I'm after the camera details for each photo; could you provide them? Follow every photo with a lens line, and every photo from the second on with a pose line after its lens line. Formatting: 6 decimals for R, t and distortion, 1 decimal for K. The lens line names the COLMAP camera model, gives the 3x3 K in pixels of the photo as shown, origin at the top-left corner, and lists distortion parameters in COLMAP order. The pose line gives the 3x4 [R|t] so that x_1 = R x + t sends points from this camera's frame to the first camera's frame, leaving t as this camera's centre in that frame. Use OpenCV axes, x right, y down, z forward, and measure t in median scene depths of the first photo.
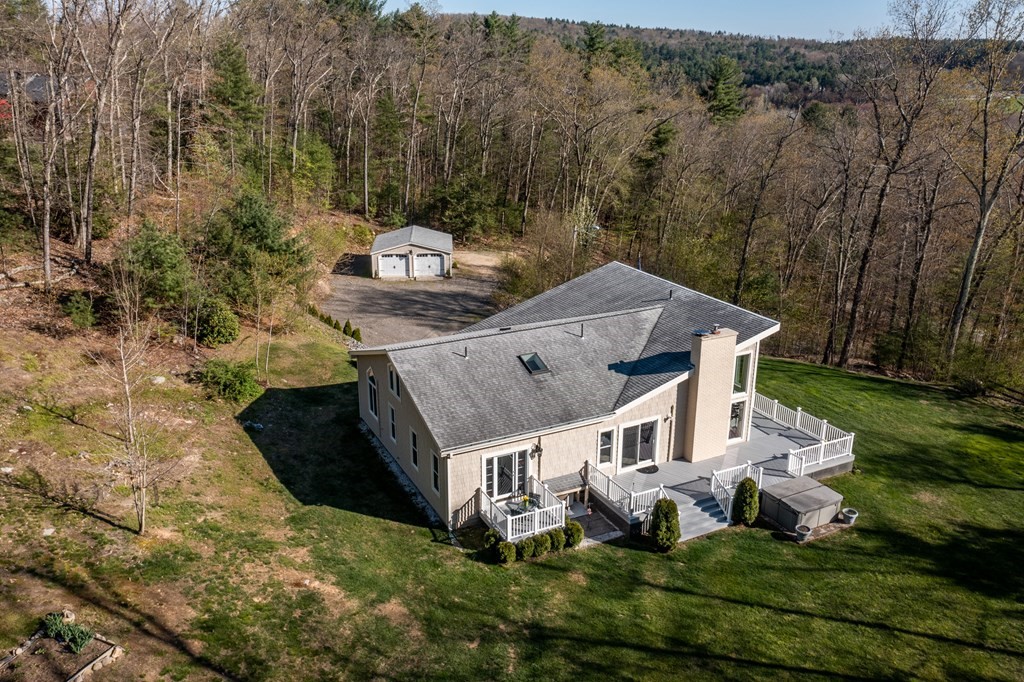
lens RADIAL K [[819.3, 0, 512.0], [0, 819.3, 341.0], [0, 0, 1]] dist [-0.000299, -0.007270]
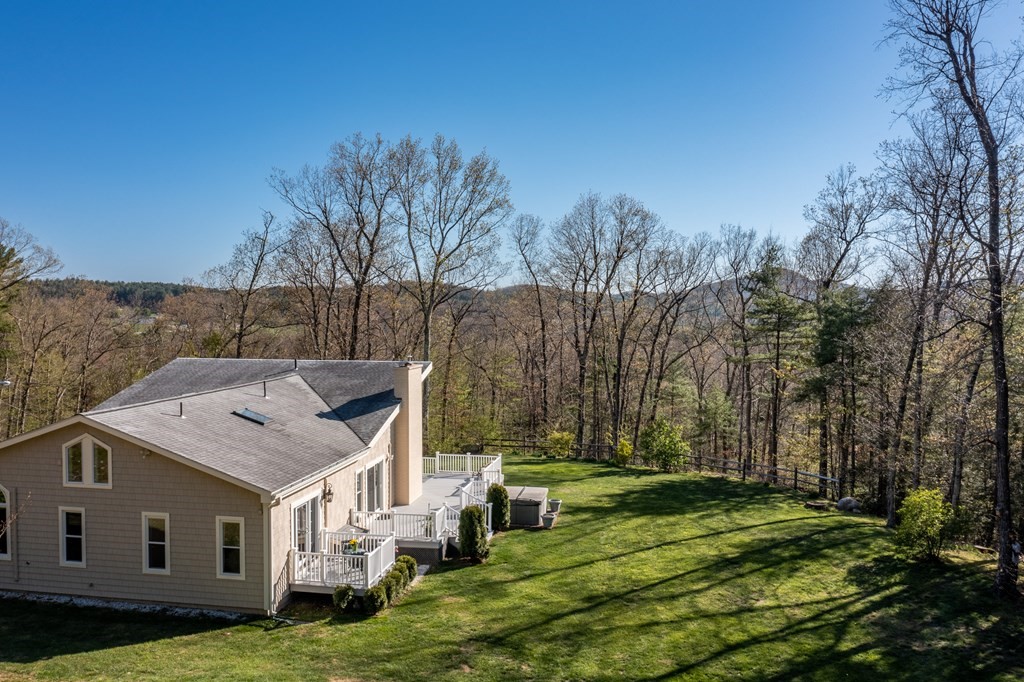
lens RADIAL K [[819.3, 0, 512.0], [0, 819.3, 341.0], [0, 0, 1]] dist [-0.000299, -0.007270]
pose [[0.601120, -0.030005, 0.798596, -0.512838], [0.260596, 0.952033, -0.160386, 0.166913], [-0.755477, 0.304522, 0.580105, 0.330148]]
